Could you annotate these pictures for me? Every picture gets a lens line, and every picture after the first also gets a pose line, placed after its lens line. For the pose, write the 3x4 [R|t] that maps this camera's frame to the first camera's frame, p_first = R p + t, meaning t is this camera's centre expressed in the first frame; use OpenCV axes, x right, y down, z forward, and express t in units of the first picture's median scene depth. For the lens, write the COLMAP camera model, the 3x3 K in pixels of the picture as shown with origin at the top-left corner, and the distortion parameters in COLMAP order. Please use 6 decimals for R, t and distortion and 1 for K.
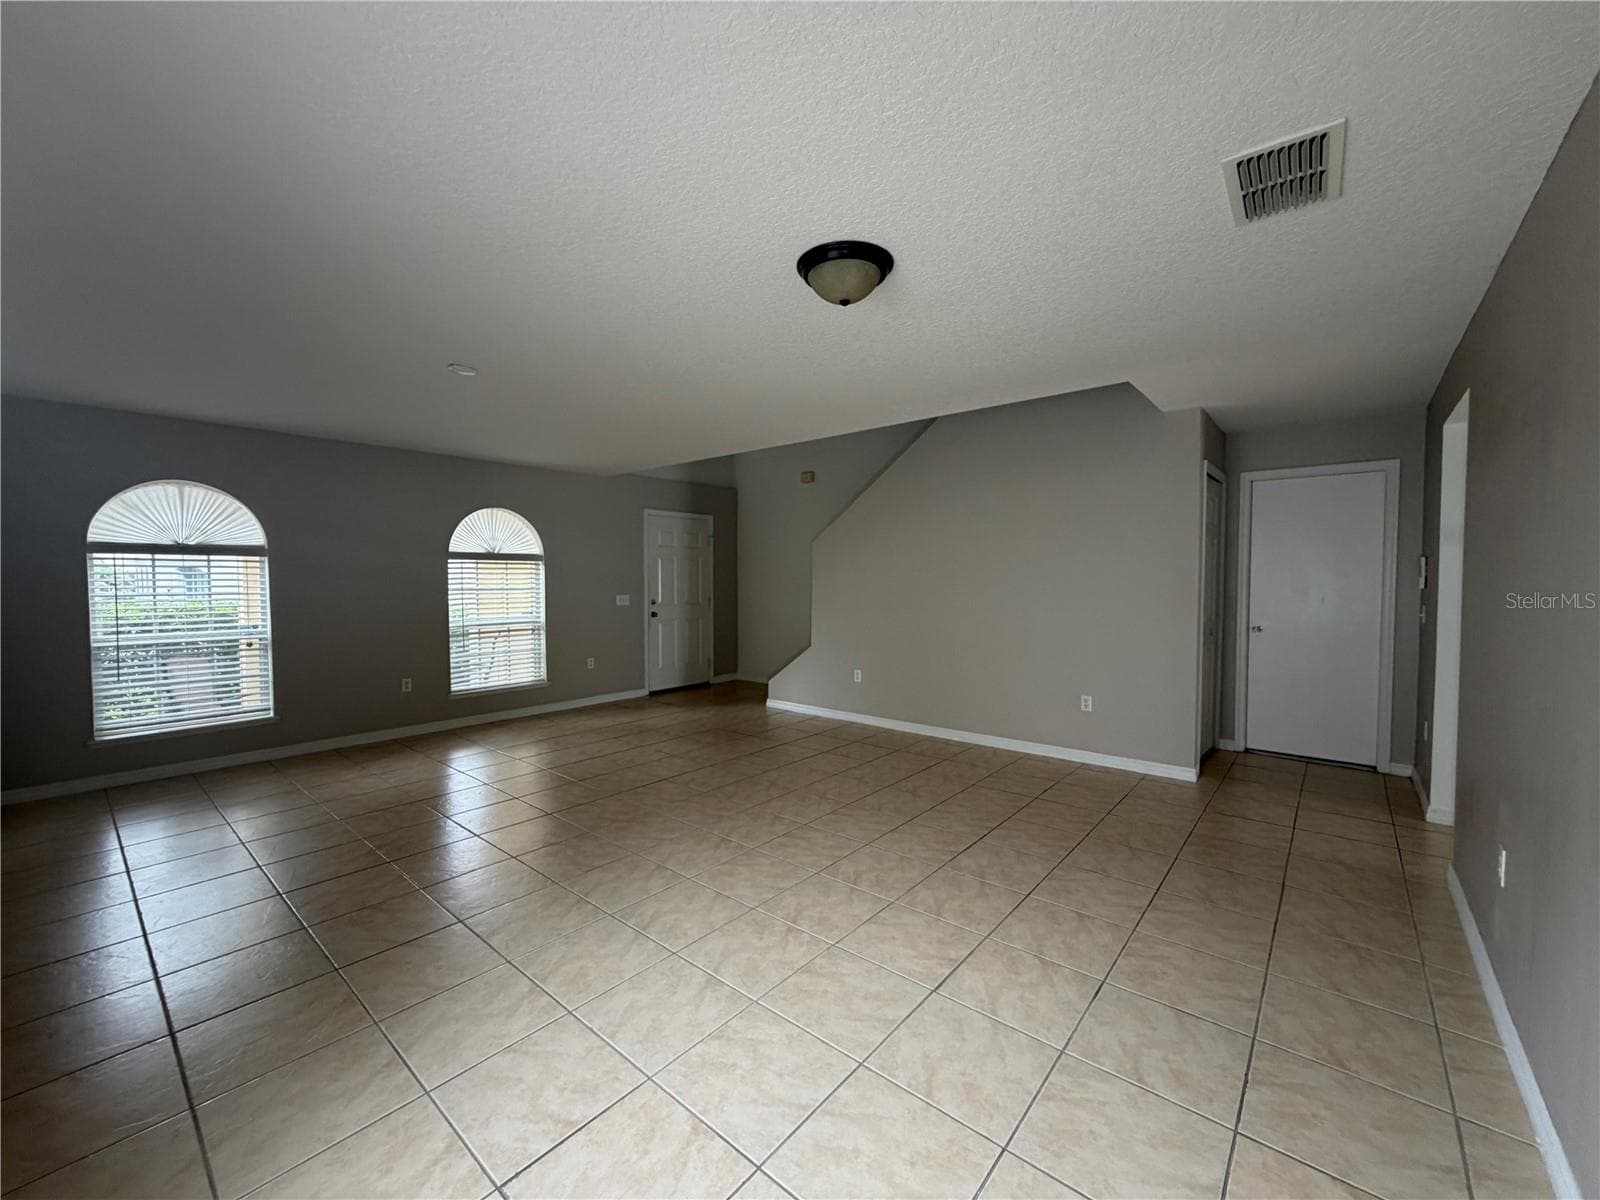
lens RADIAL K [[636.8, 0, 801.3], [0, 636.8, 592.5], [0, 0, 1]] dist [-0.002571, 0.000231]
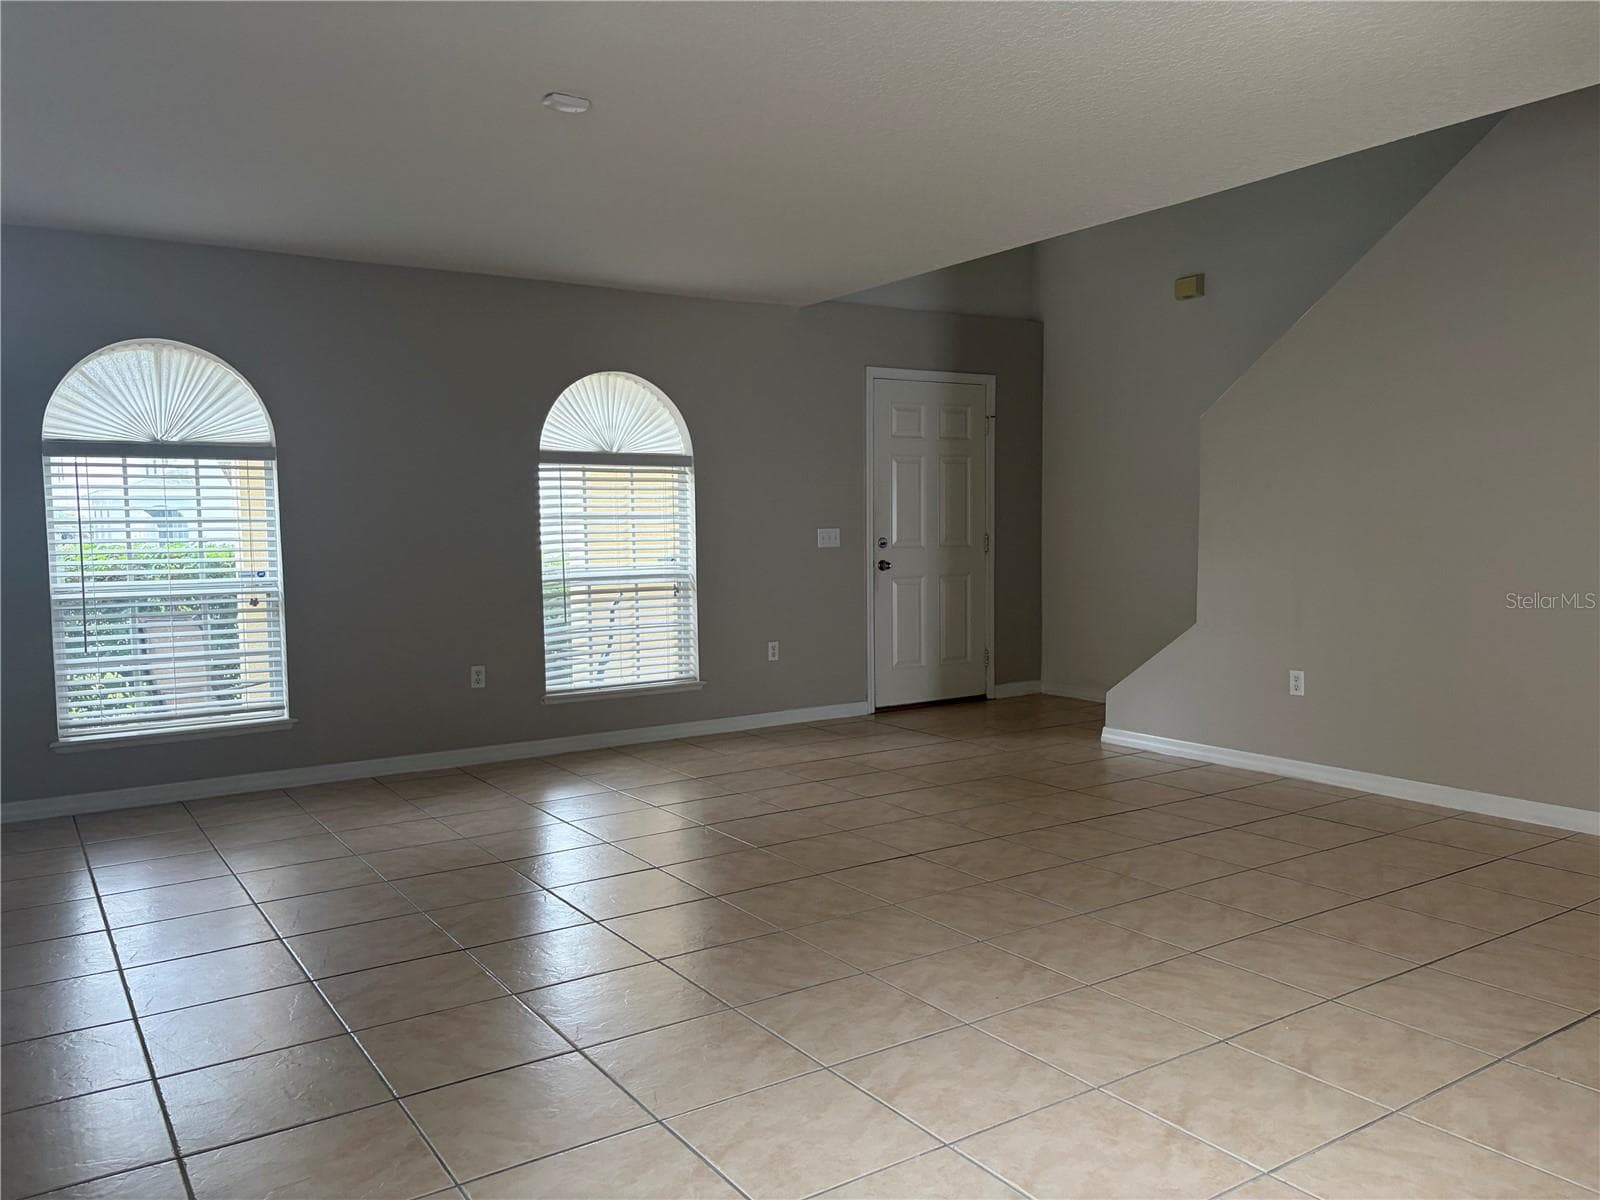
lens RADIAL K [[1215.3, 0, 816.2], [0, 1215.3, 586.8], [0, 0, 1]] dist [0.040744, -0.044196]
pose [[0.960978, 0.015182, -0.276206, -0.008947], [-0.002791, 0.998974, 0.045198, 0.016332], [0.276609, -0.042663, 0.960035, 0.000960]]
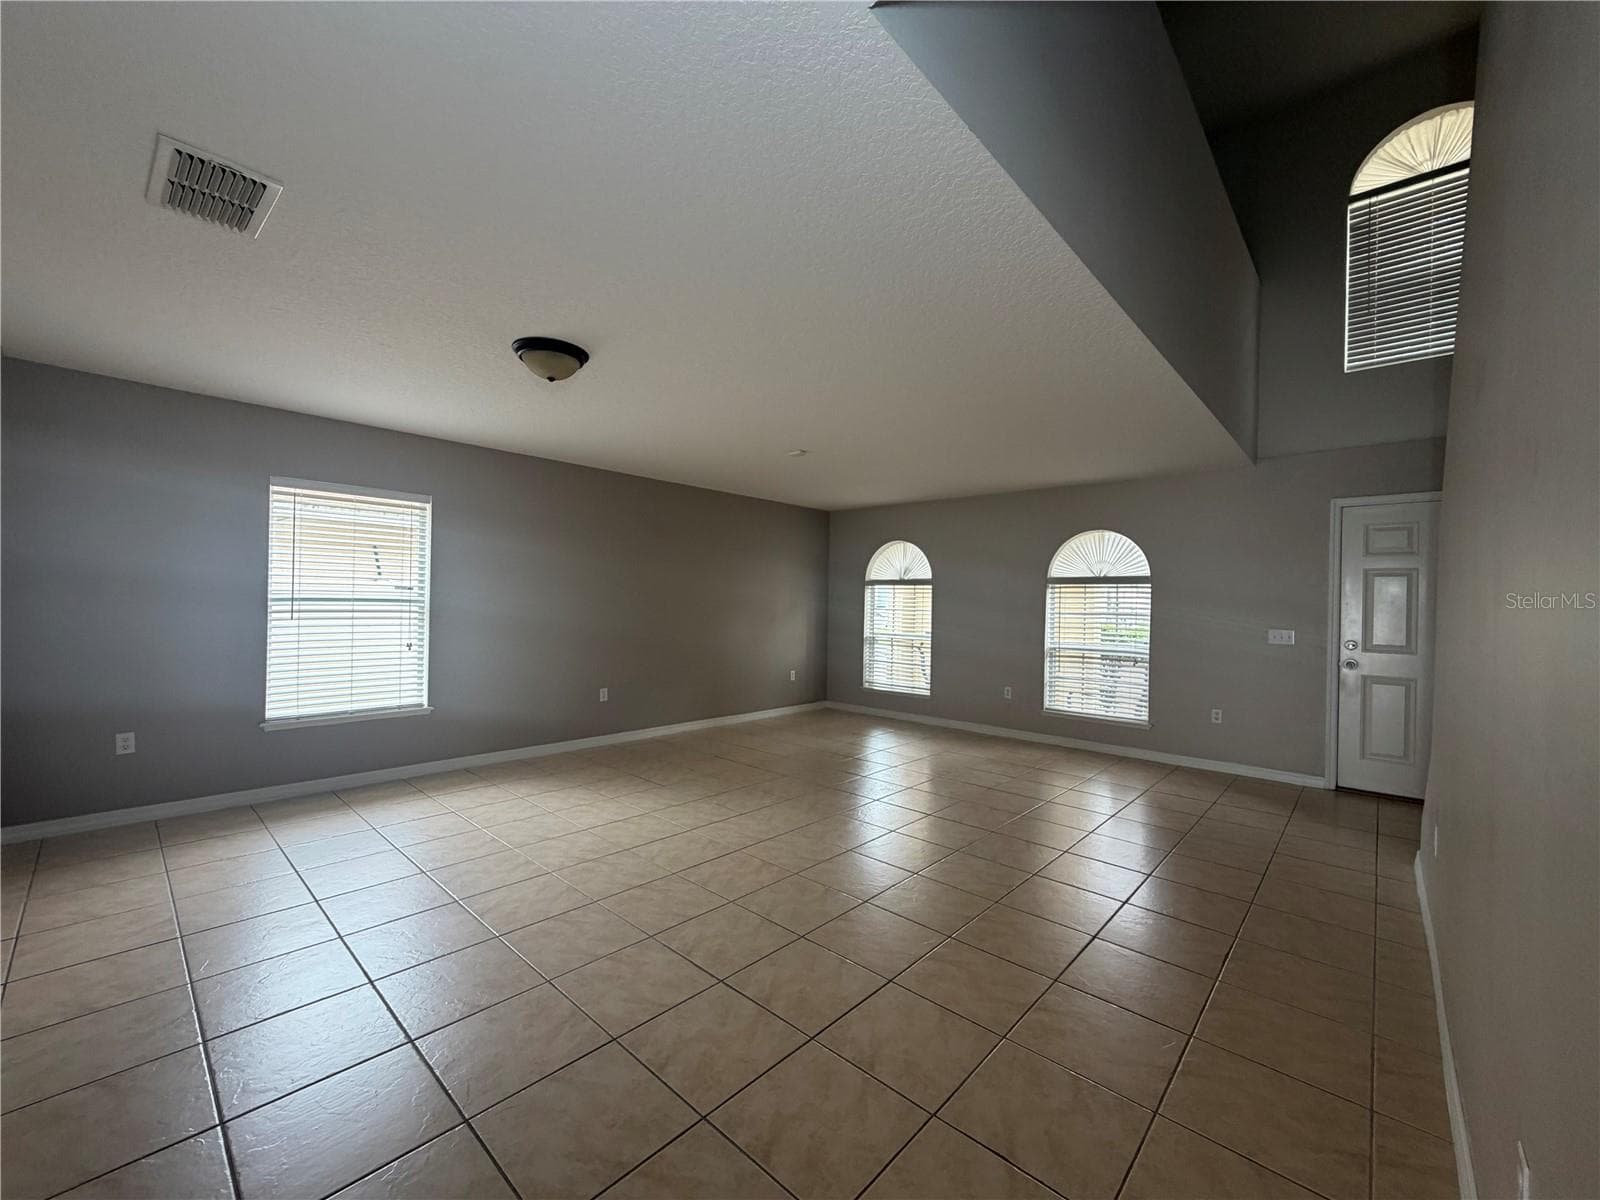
lens RADIAL K [[636.8, 0, 795.2], [0, 636.8, 597.9], [0, 0, 1]] dist [-0.002571, 0.000231]
pose [[-0.044633, -0.004907, -0.998991, 1.035477], [-0.040429, 0.999178, -0.003102, -0.016975], [0.998185, 0.040250, -0.044795, 1.197409]]
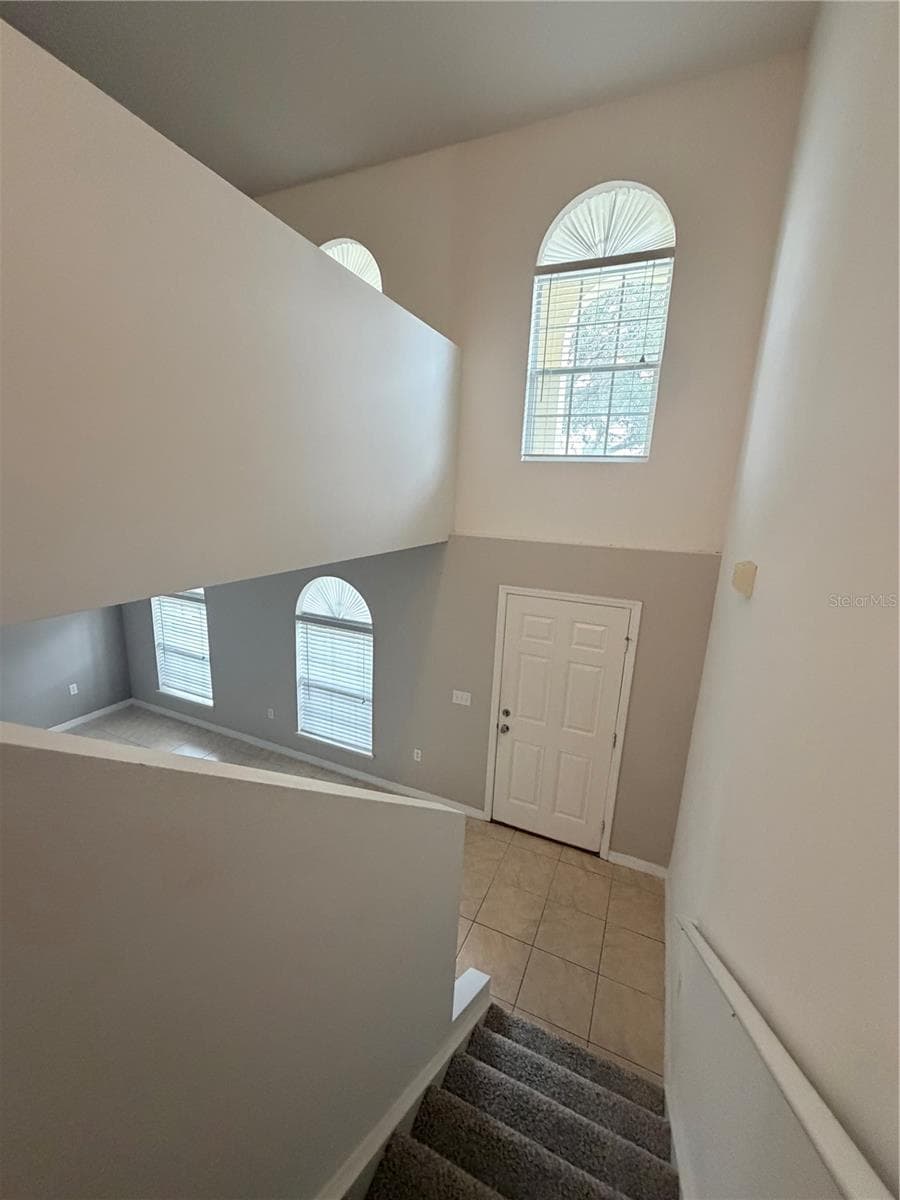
lens RADIAL K [[477.6, 0, 451.1], [0, 477.6, 595.1], [0, 0, 1]] dist [-0.002571, 0.000231]
pose [[0.275285, 0.228027, -0.933928, 0.553043], [-0.062886, 0.973653, 0.219190, -0.566326], [0.959304, -0.001608, 0.282372, 1.964928]]
